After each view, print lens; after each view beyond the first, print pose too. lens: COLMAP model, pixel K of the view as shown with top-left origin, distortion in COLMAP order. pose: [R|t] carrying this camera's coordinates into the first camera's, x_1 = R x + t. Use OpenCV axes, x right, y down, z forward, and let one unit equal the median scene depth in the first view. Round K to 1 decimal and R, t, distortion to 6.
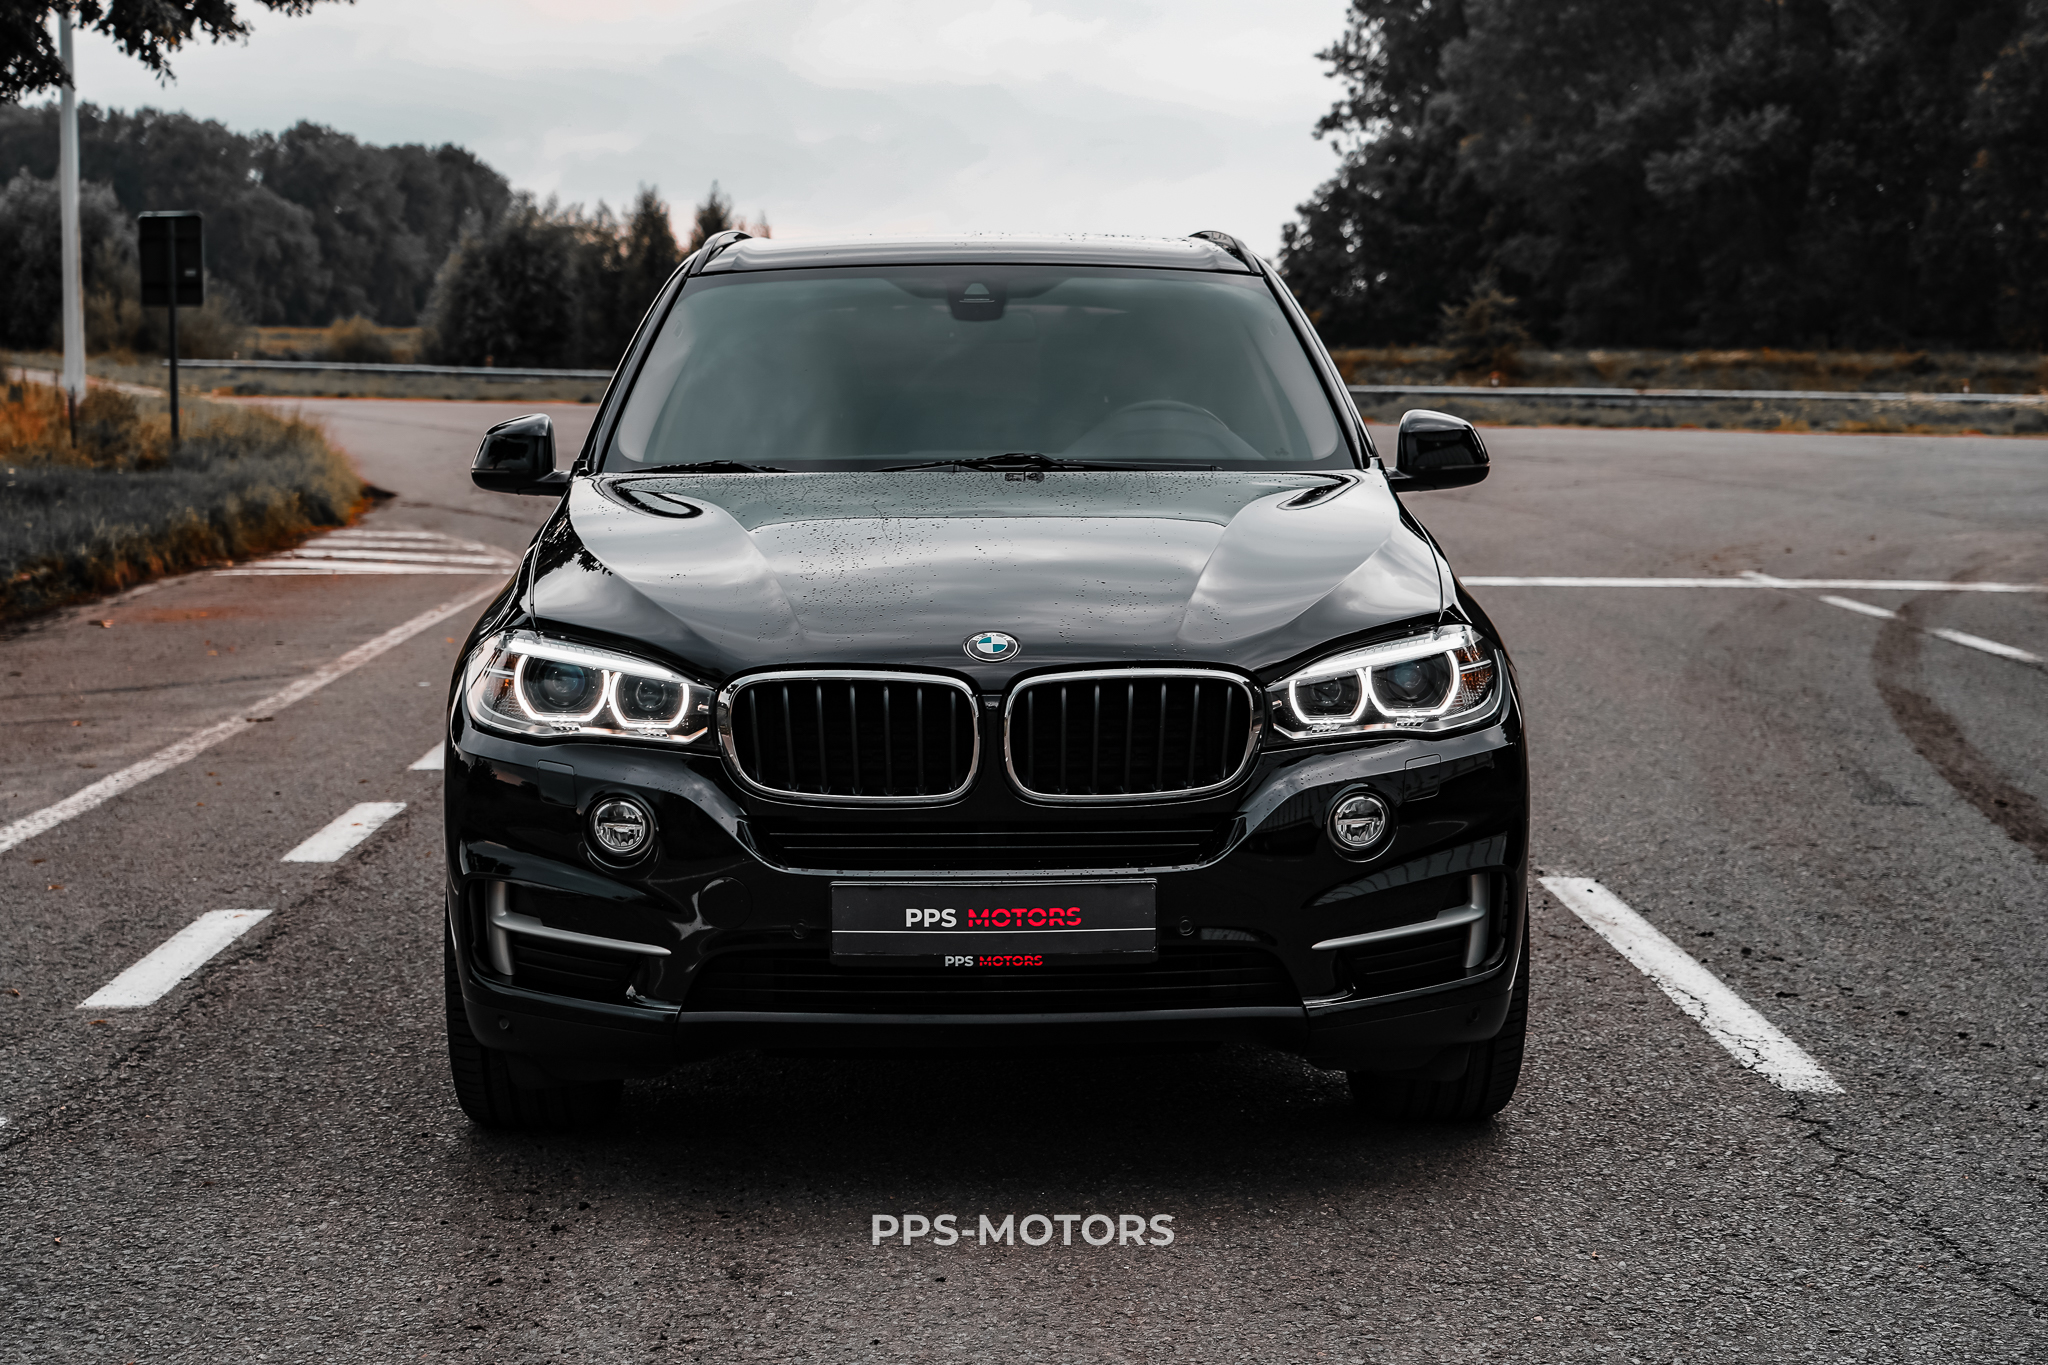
lens RADIAL K [[3284.0, 0, 1024.5], [0, 3284.0, 675.8], [0, 0, 1]] dist [0.029376, 0.000000]
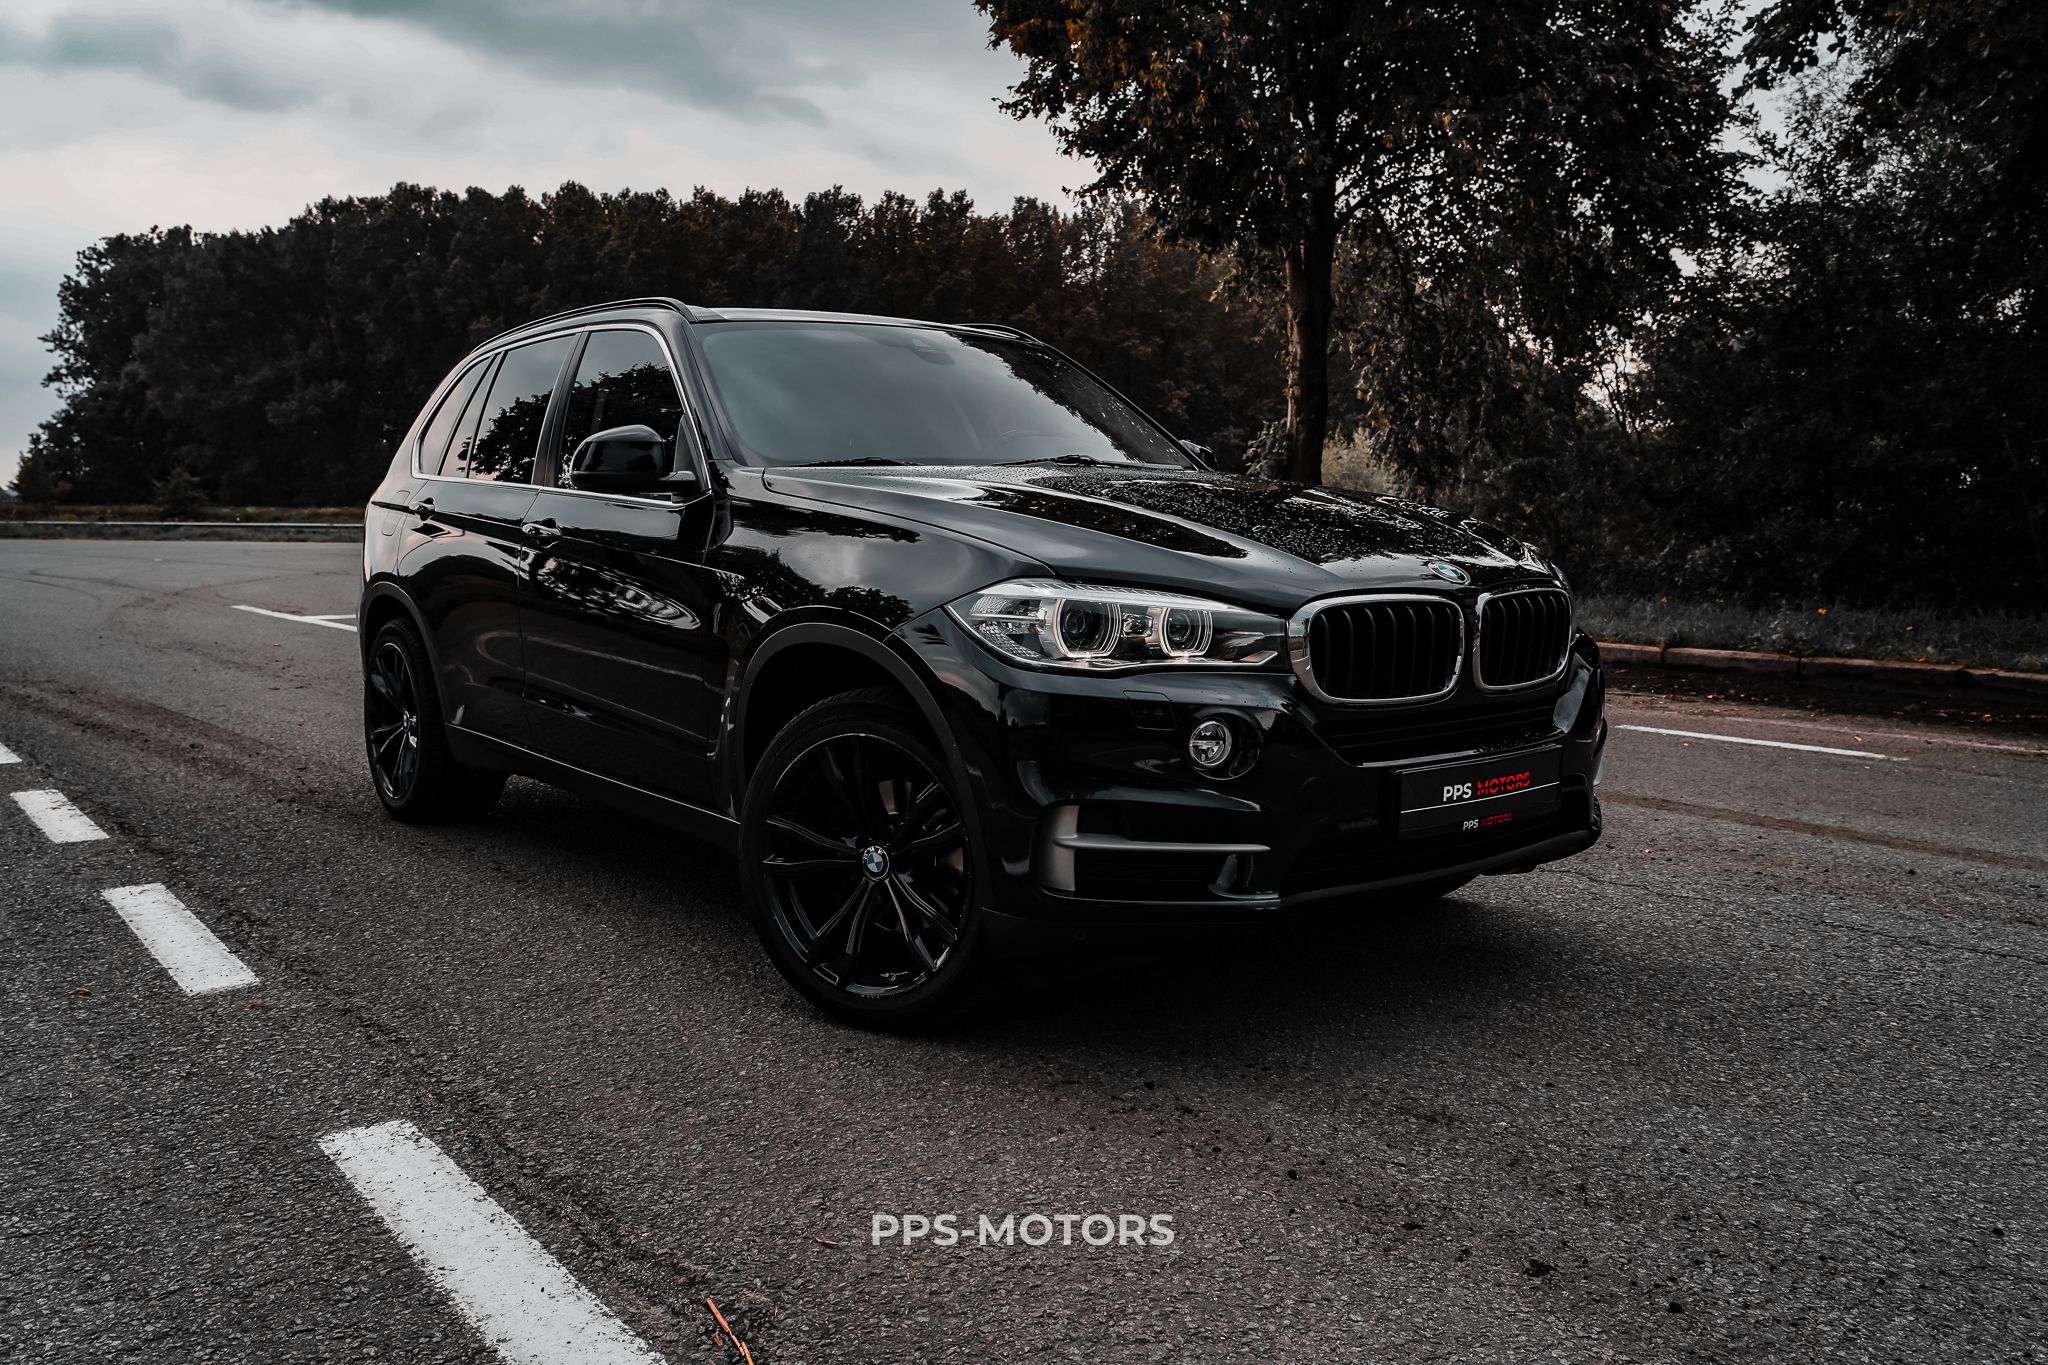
lens RADIAL K [[1586.3, 0, 1031.1], [0, 1586.3, 675.3], [0, 0, 1]] dist [0.003300, 0.023374]
pose [[0.797609, -0.060887, 0.600094, -0.033384], [0.058459, 0.998012, 0.023561, 0.000450], [-0.600335, 0.016288, 0.799583, 0.040791]]
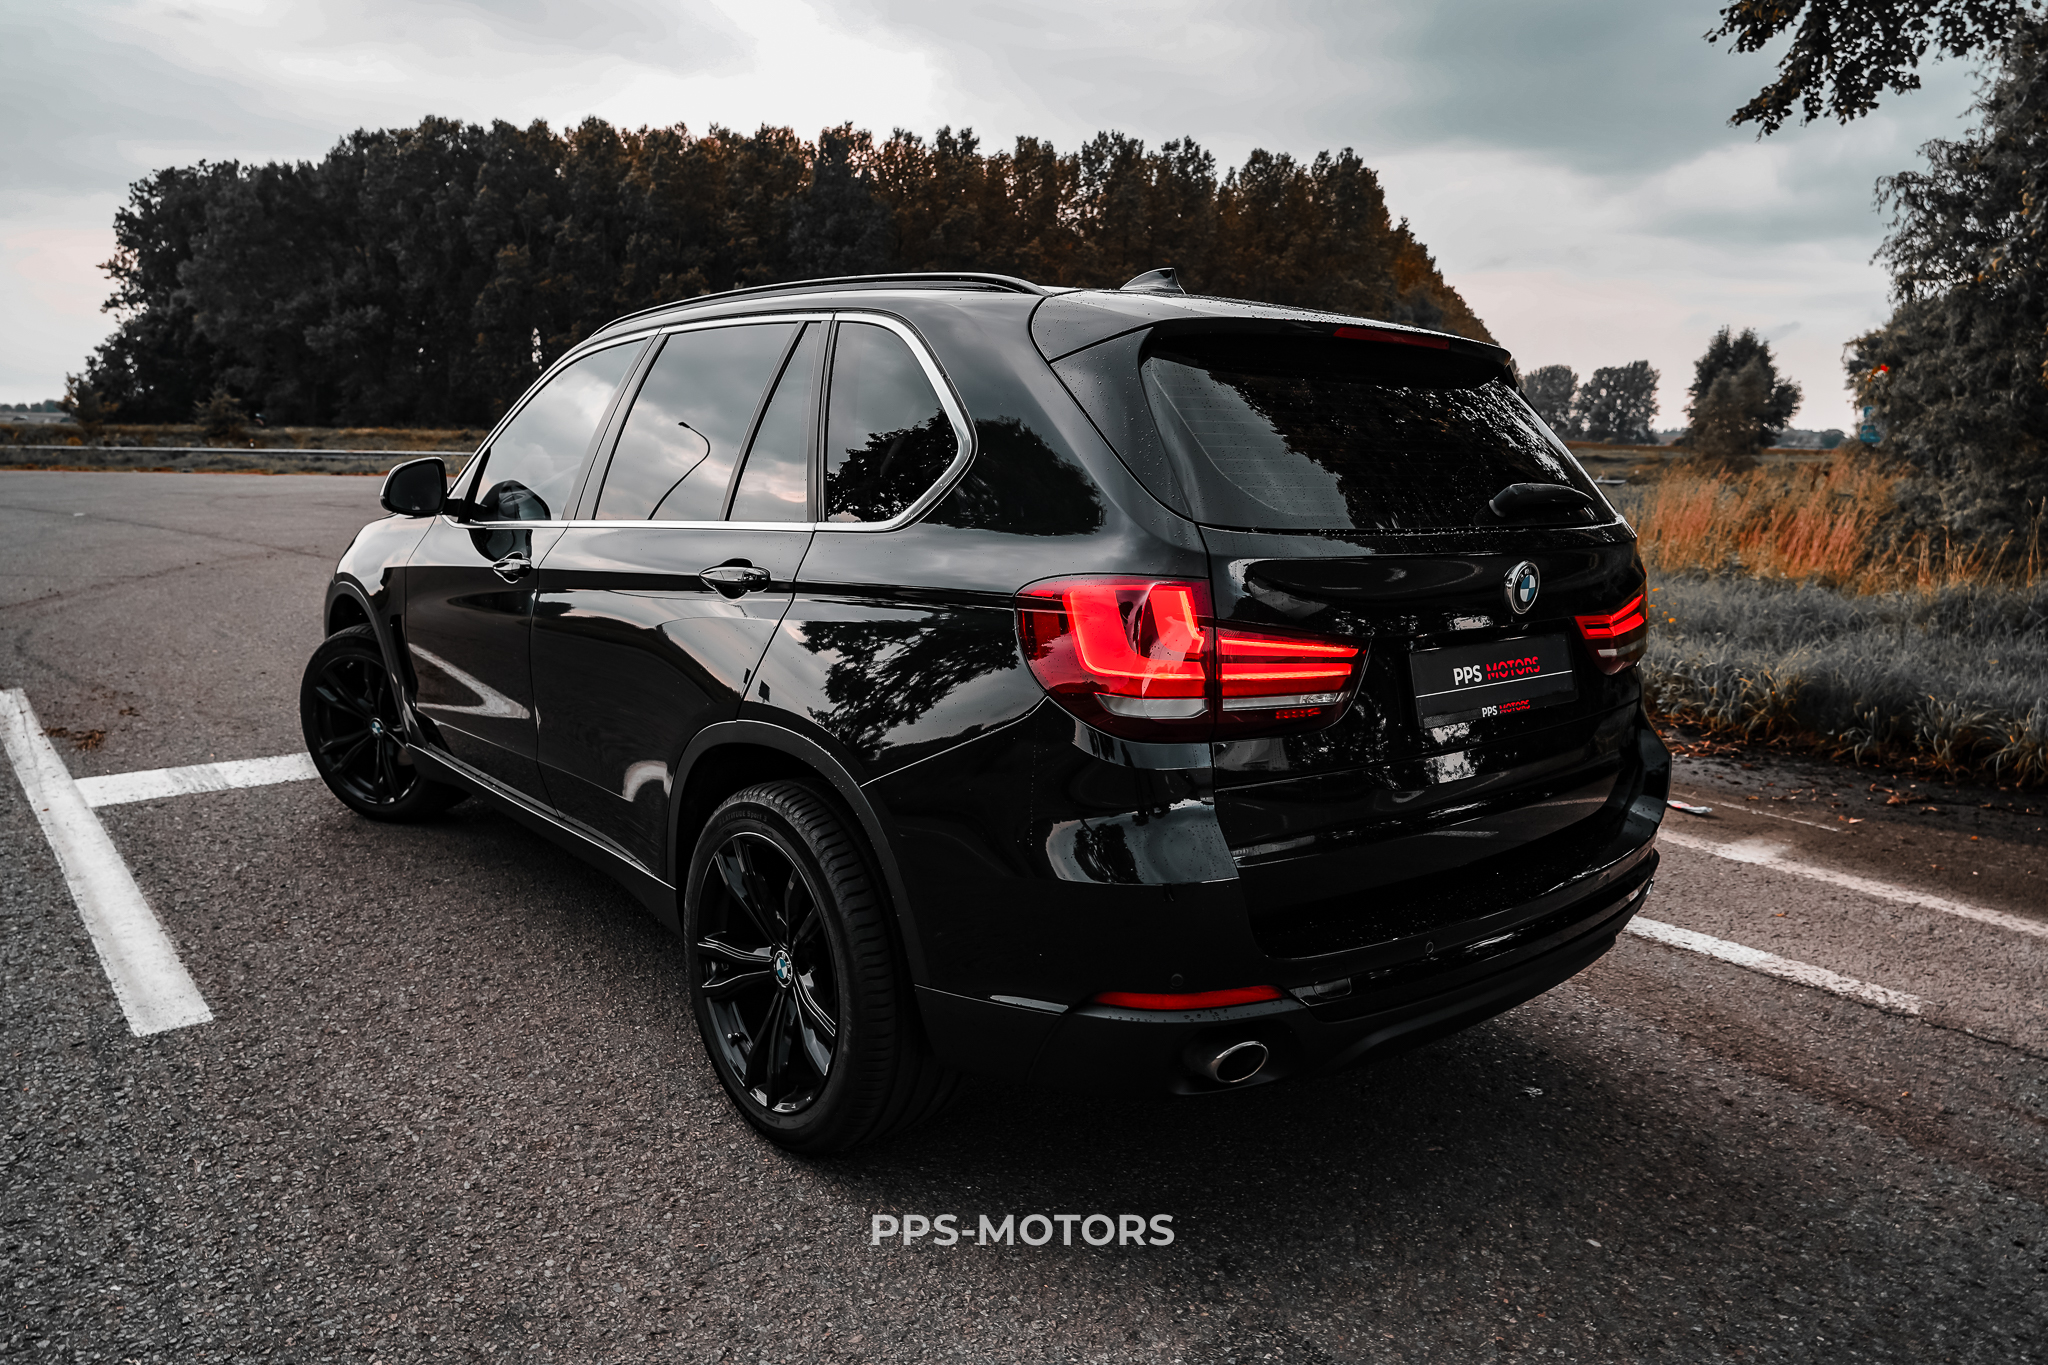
lens RADIAL K [[1372.9, 0, 1024.2], [0, 1372.9, 676.0], [0, 0, 1]] dist [-0.026510, 0.018088]
pose [[0.783316, -0.098264, 0.613808, 0.011482], [0.049363, 0.994141, 0.096157, -0.017281], [-0.619660, -0.045022, 0.783578, 0.180602]]
